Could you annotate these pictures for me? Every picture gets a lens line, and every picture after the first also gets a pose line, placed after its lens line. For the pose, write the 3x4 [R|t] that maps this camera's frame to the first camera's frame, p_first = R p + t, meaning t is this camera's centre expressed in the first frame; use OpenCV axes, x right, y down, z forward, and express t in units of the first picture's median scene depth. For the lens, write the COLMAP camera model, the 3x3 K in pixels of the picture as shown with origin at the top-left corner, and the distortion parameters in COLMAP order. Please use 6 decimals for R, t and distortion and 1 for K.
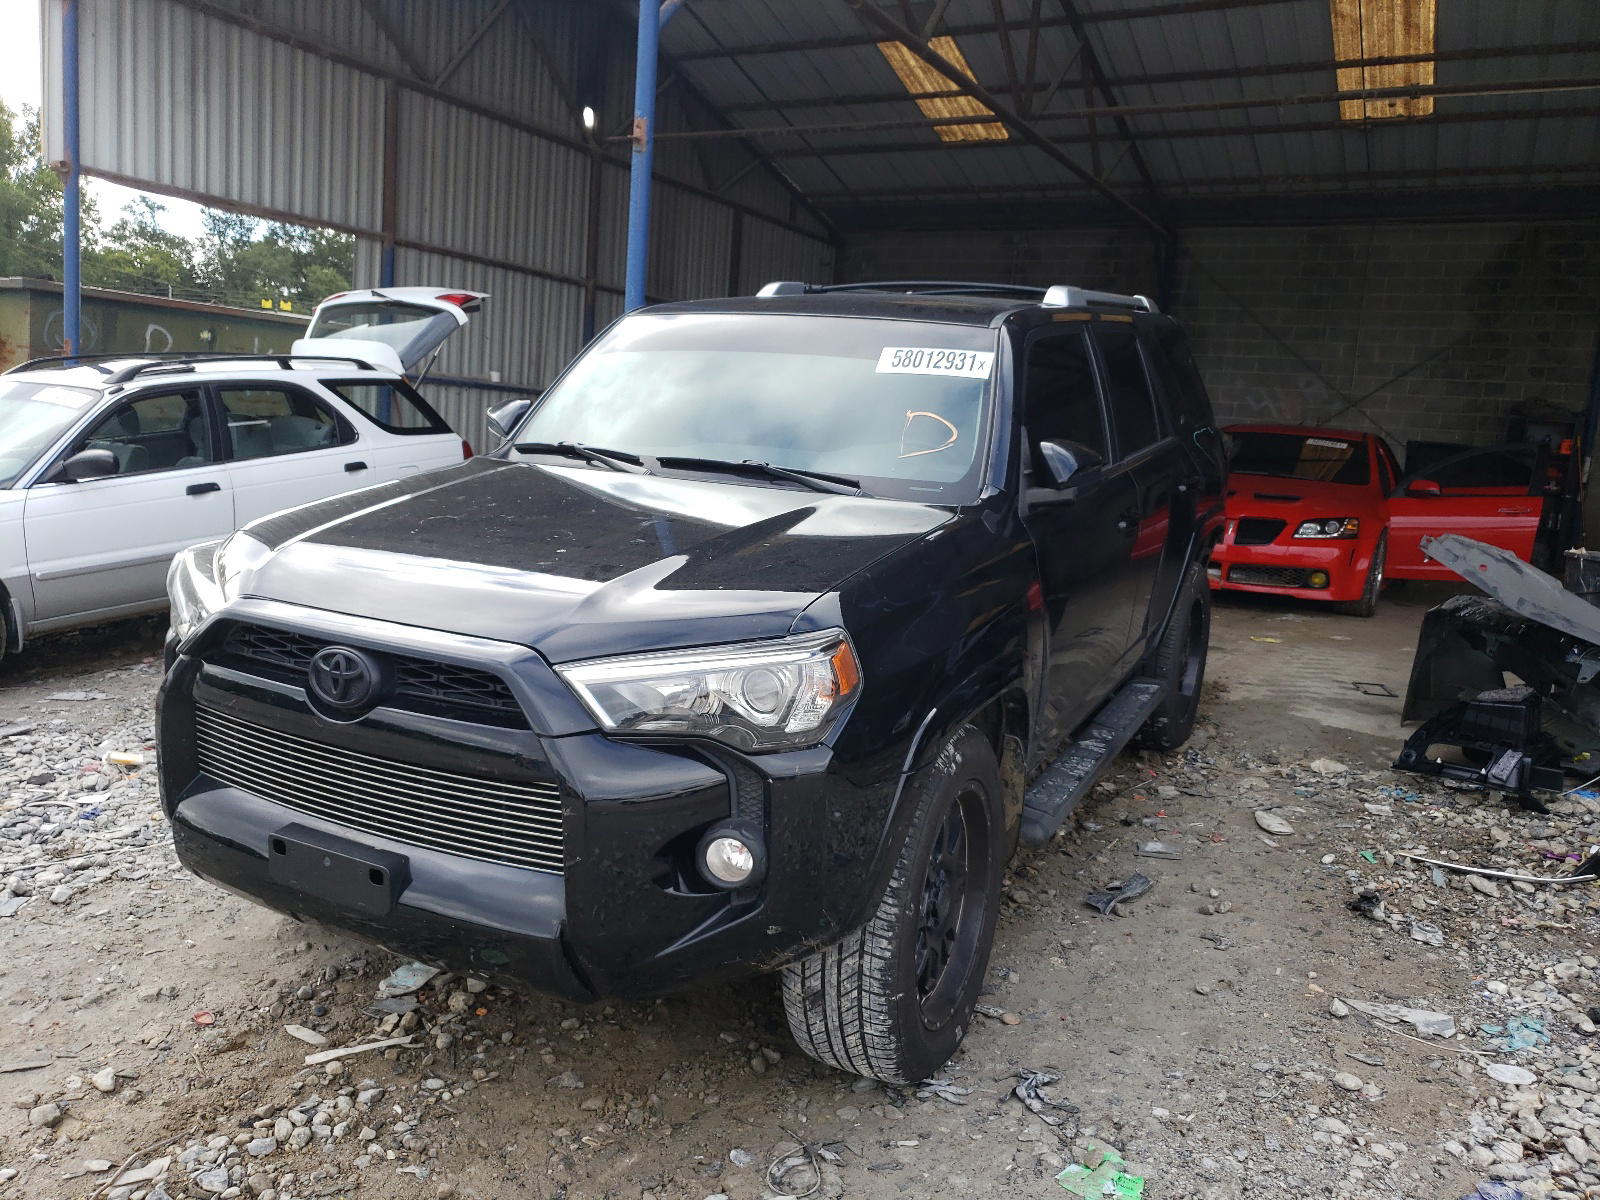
lens RADIAL K [[1247.4, 0, 774.8], [0, 1247.4, 598.0], [0, 0, 1]] dist [0.011097, 0.012962]
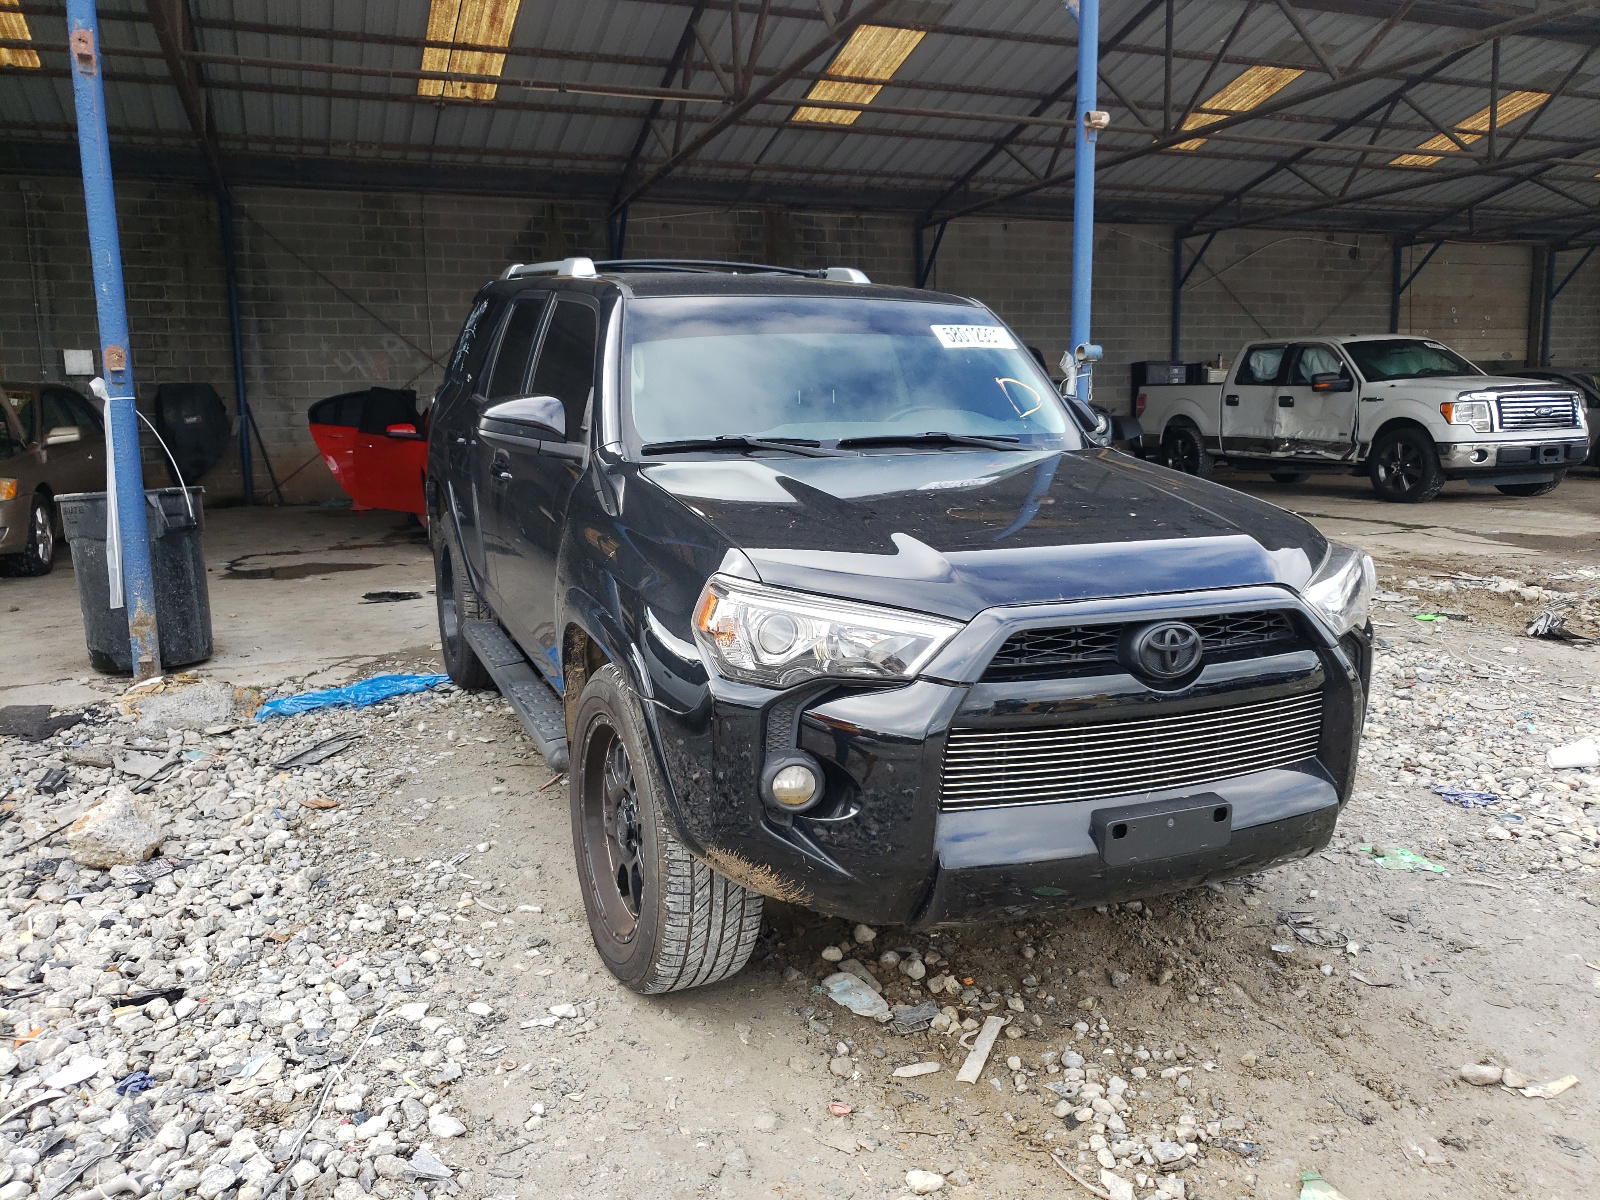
lens RADIAL K [[1247.4, 0, 774.8], [0, 1247.4, 598.0], [0, 0, 1]] dist [0.011097, 0.012962]
pose [[0.643640, -0.194172, 0.740287, -0.232506], [0.169876, 0.979398, 0.109190, -0.027098], [-0.746237, 0.055478, 0.663365, 0.092145]]
